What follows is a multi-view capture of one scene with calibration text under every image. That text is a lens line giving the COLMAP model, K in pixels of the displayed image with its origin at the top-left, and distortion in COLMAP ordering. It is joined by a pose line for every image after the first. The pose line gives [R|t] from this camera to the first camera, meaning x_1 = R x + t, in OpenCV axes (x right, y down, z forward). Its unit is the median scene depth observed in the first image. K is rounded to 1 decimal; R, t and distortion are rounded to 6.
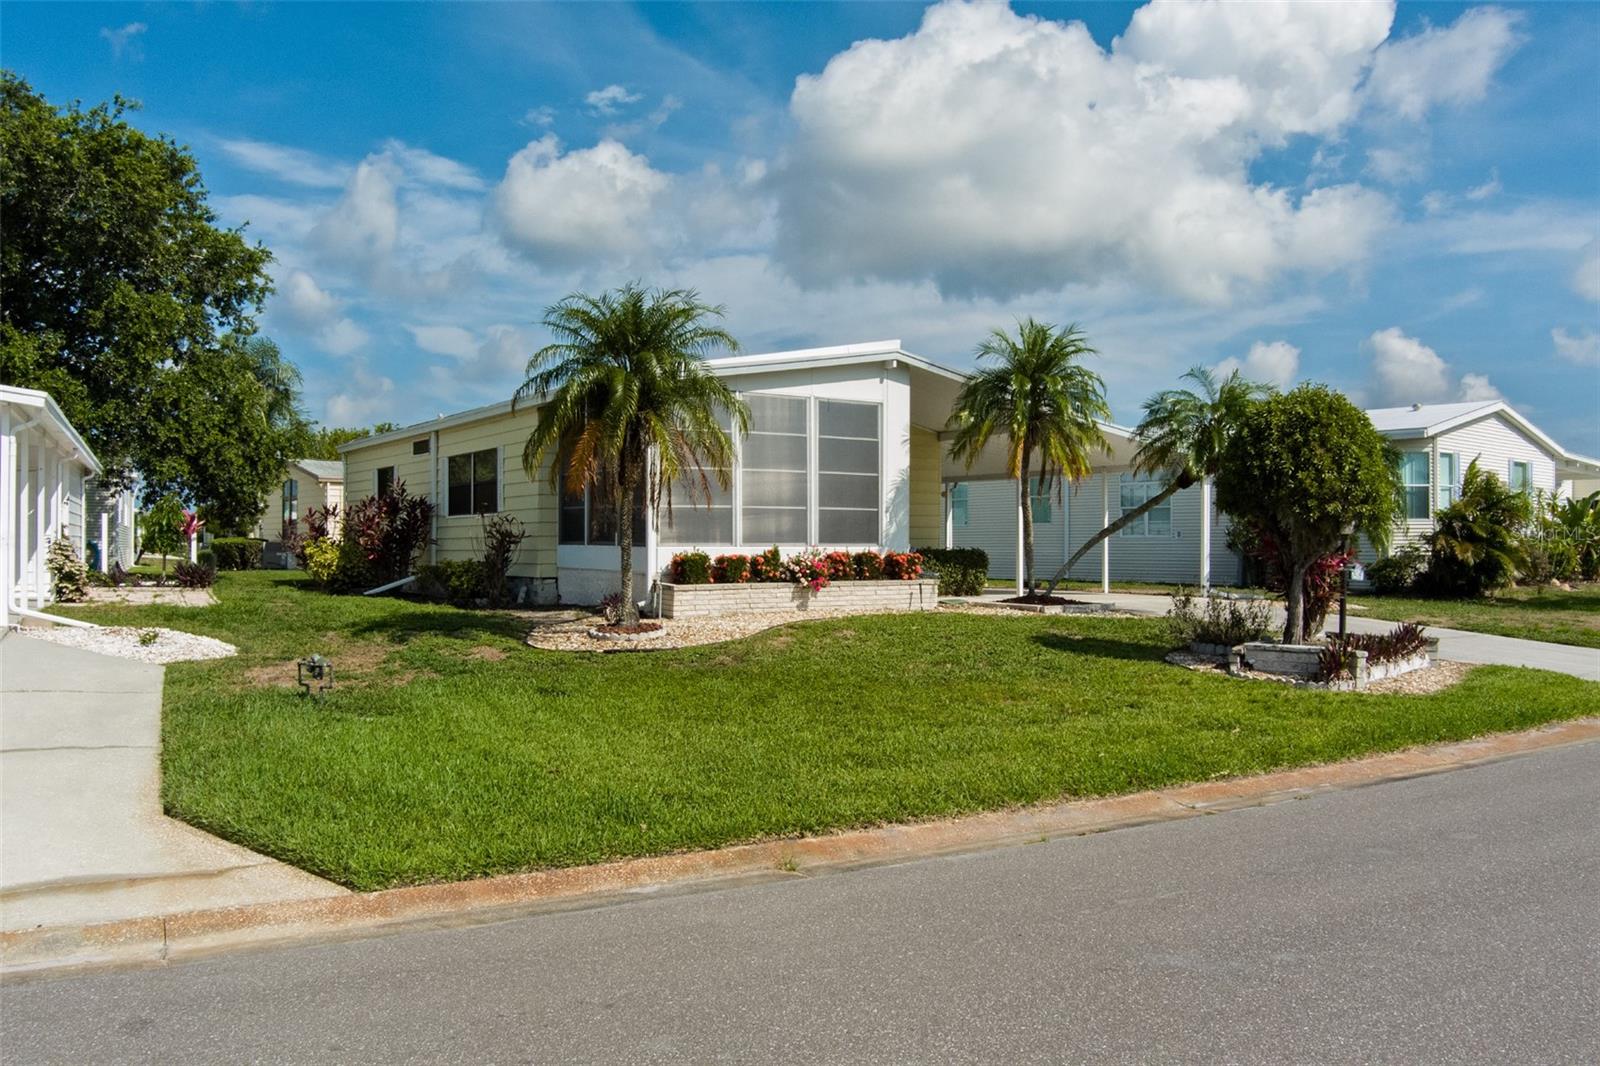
lens RADIAL K [[1289.3, 0, 800.0], [0, 1289.3, 533.0], [0, 0, 1]] dist [-0.060860, 0.004639]
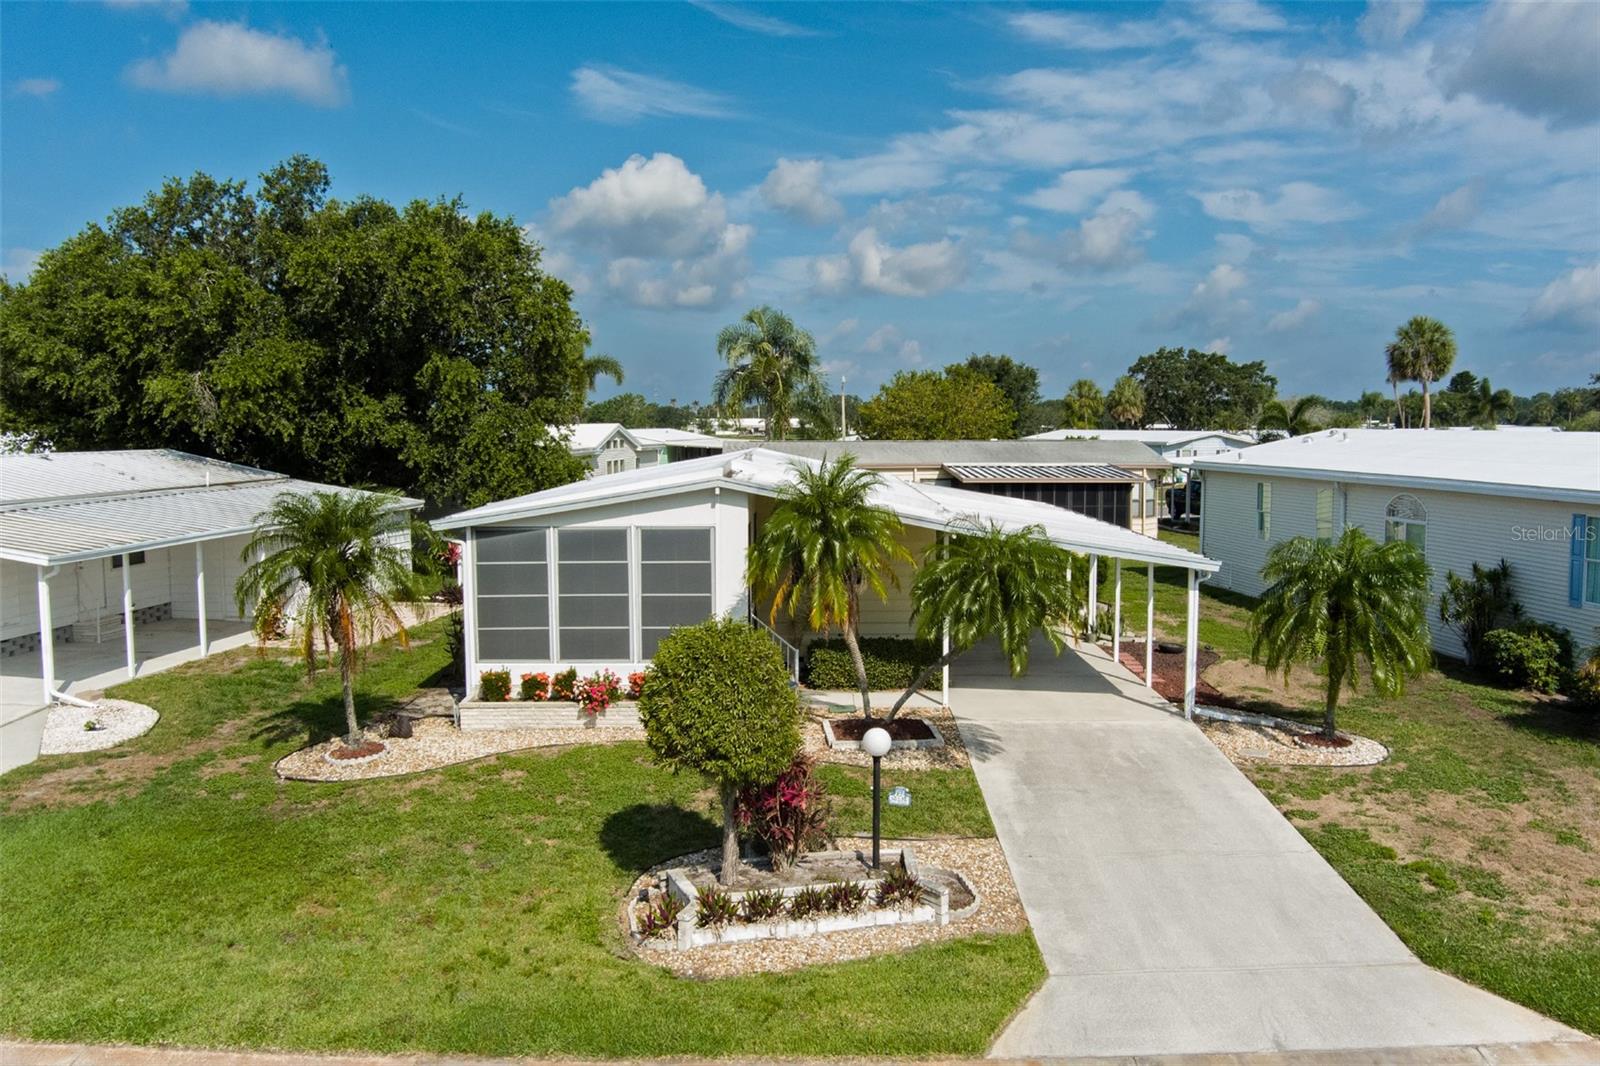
lens RADIAL K [[1289.3, 0, 800.0], [0, 1289.3, 533.0], [0, 0, 1]] dist [-0.060860, 0.004639]
pose [[0.826890, 0.045351, -0.560532, 0.726075], [0.008768, 0.995582, 0.093484, -0.198291], [0.562296, -0.082216, 0.822839, 0.190275]]
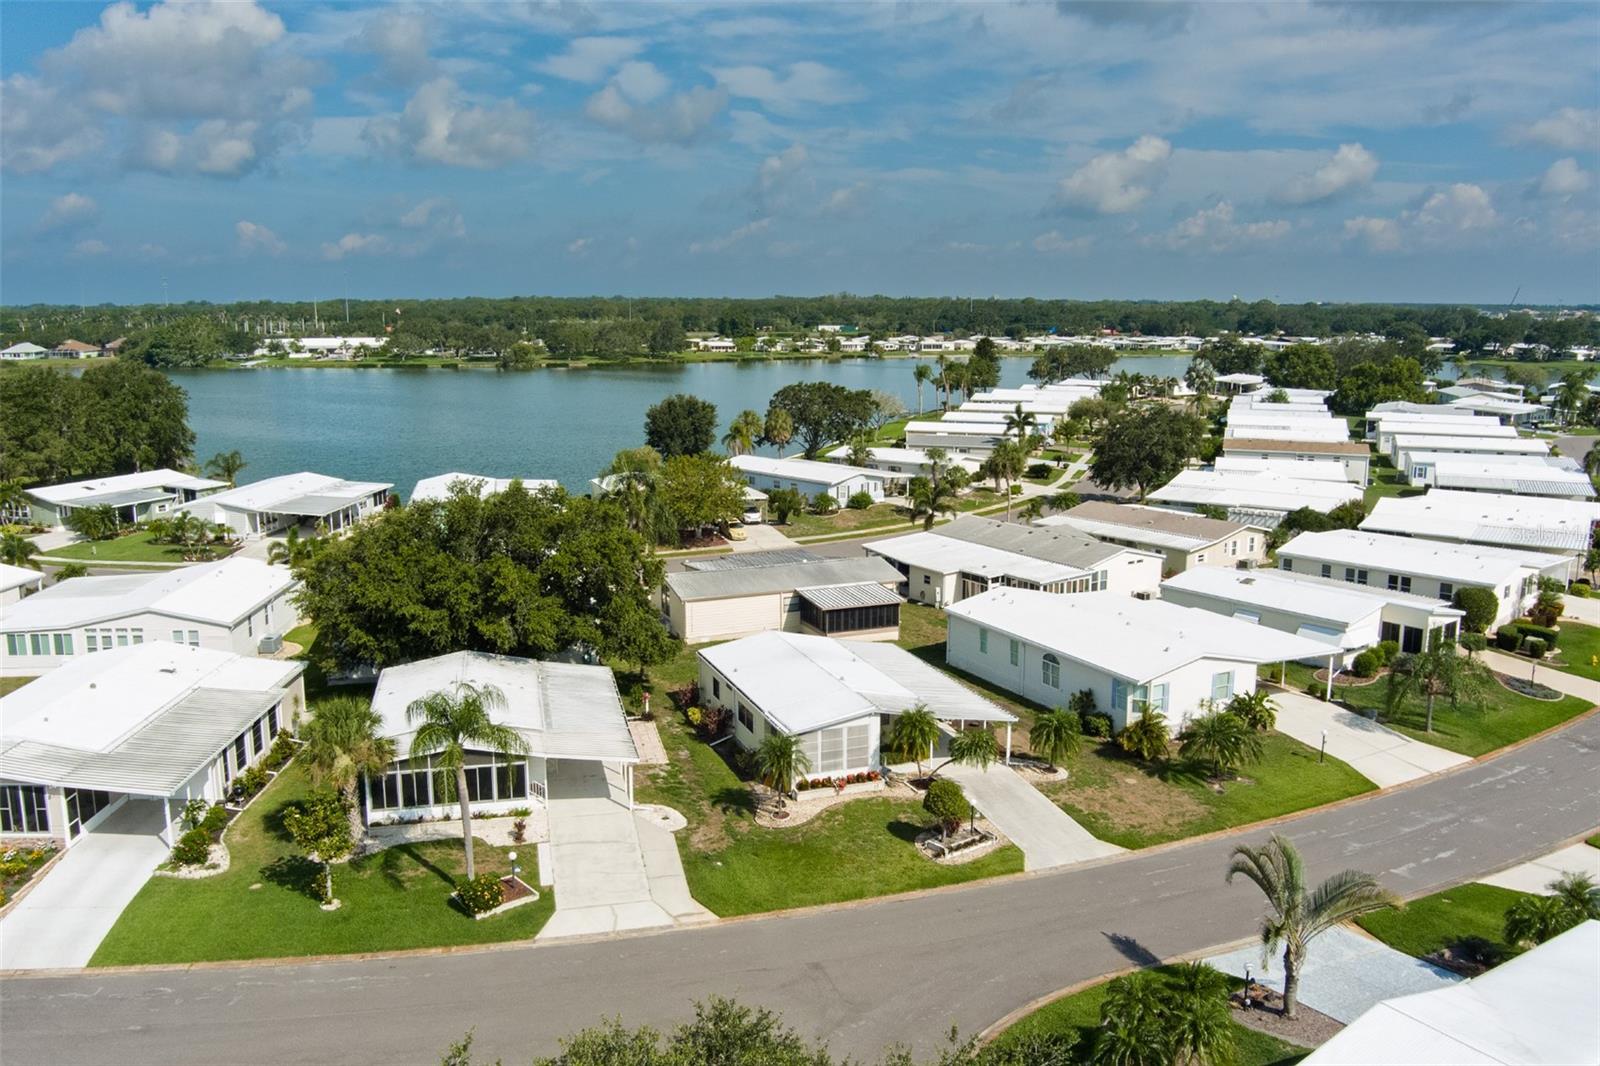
lens RADIAL K [[1294.0, 0, 792.3], [0, 1294.0, 531.3], [0, 0, 1]] dist [-0.058976, -0.002284]
pose [[0.970857, 0.039785, -0.236336, 0.625681], [0.005125, 0.982453, 0.186439, -1.187611], [0.239607, -0.182217, 0.953617, -2.024619]]
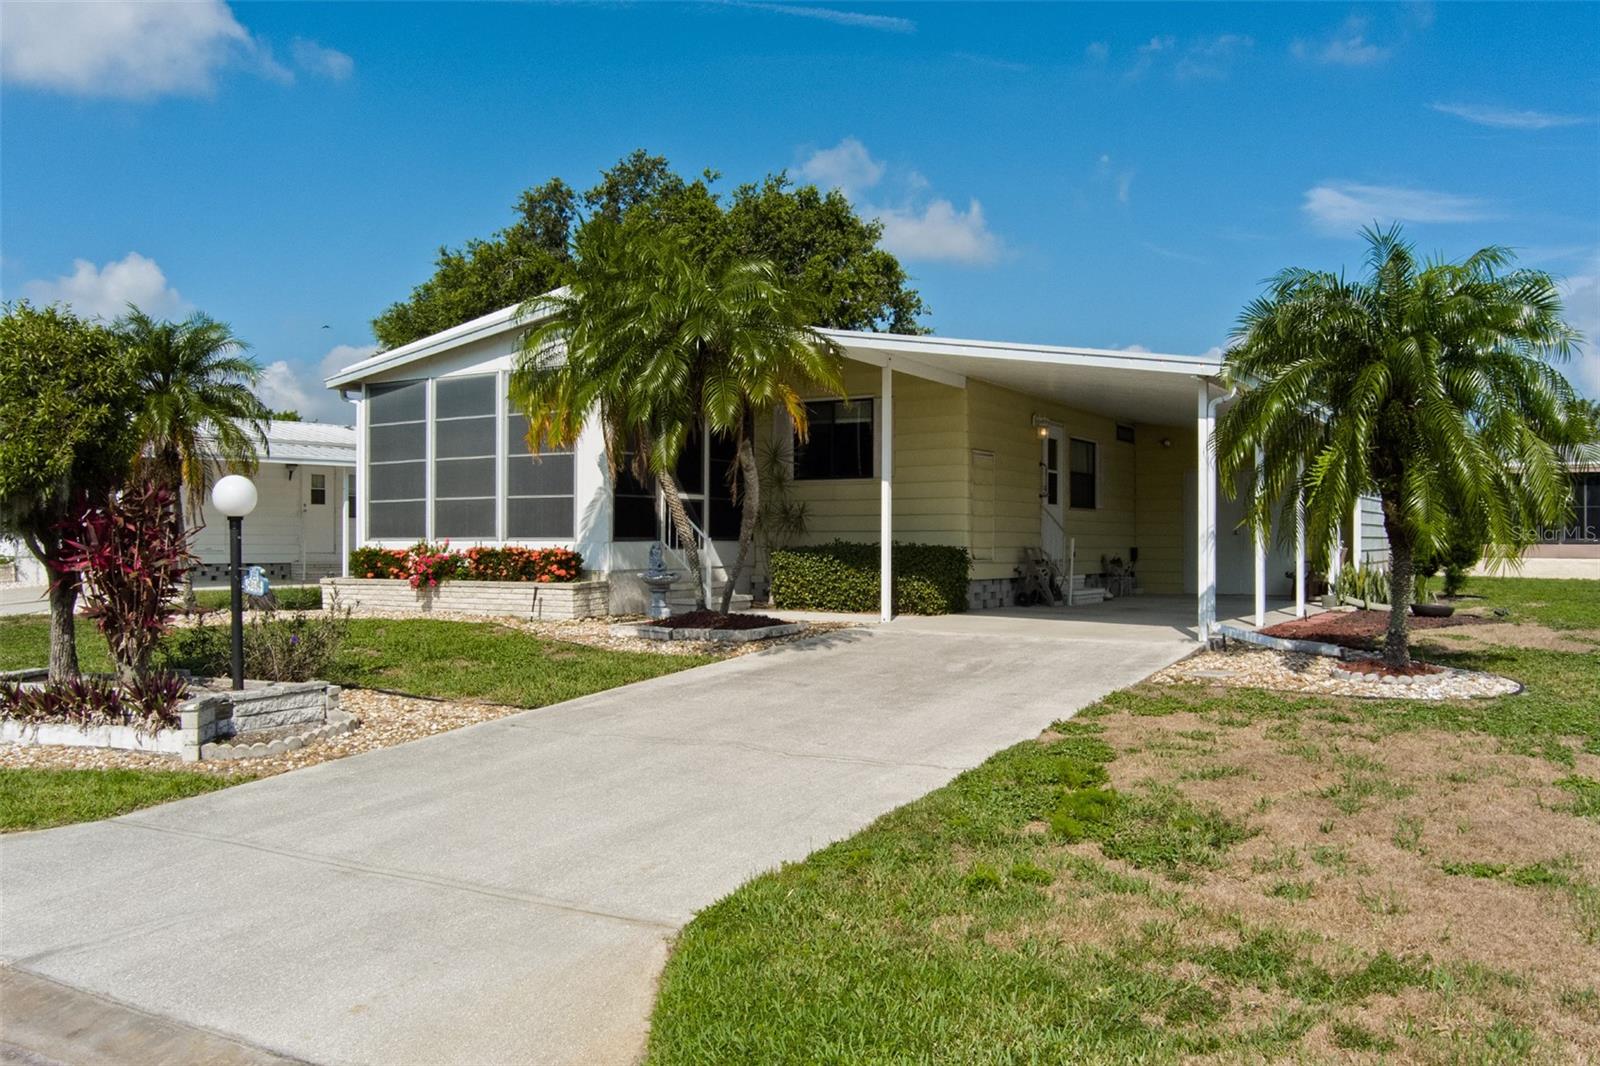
lens RADIAL K [[1294.0, 0, 792.3], [0, 1294.0, 531.3], [0, 0, 1]] dist [-0.058976, -0.002284]
pose [[0.416065, -0.009362, -0.909287, 0.886899], [0.008209, 0.999945, -0.006540, 0.011068], [0.909298, -0.004743, 0.416119, 0.809820]]
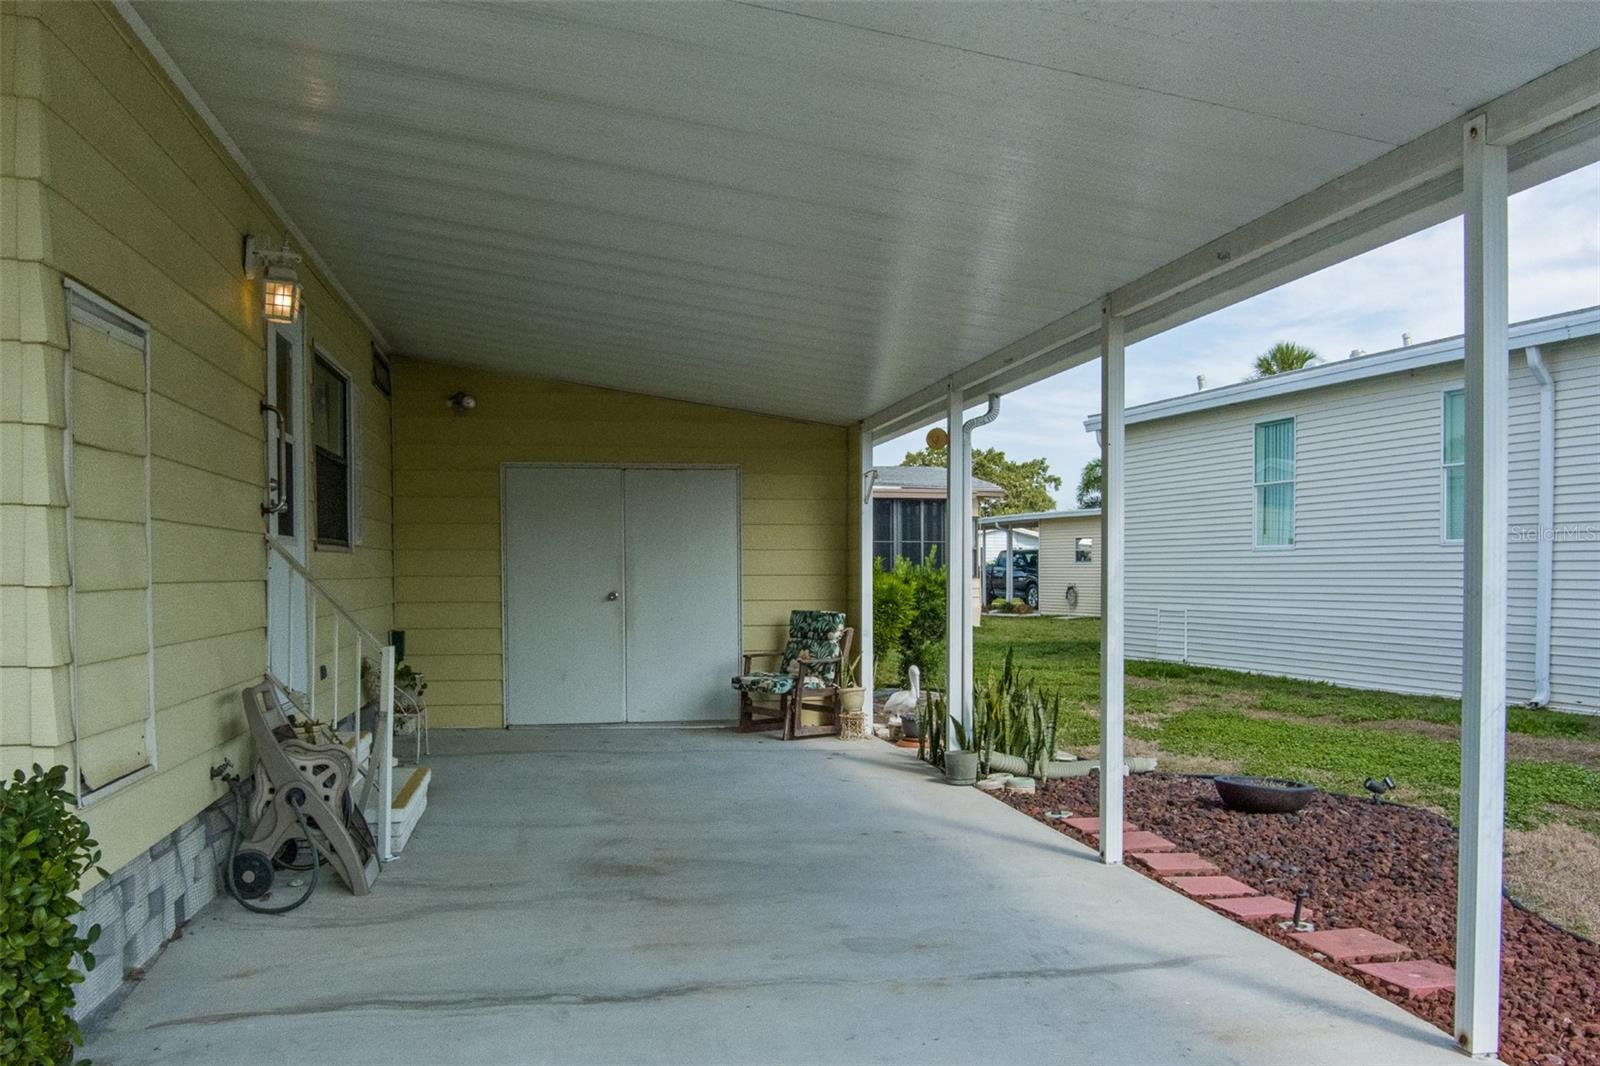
lens RADIAL K [[1316.0, 0, 795.4], [0, 1316.0, 634.4], [0, 0, 1]] dist [-0.066501, 0.000707]
pose [[0.915727, 0.015329, -0.401509, 0.307594], [0.009120, 0.998222, 0.058911, -0.008267], [0.401698, -0.057608, 0.913958, 1.159781]]
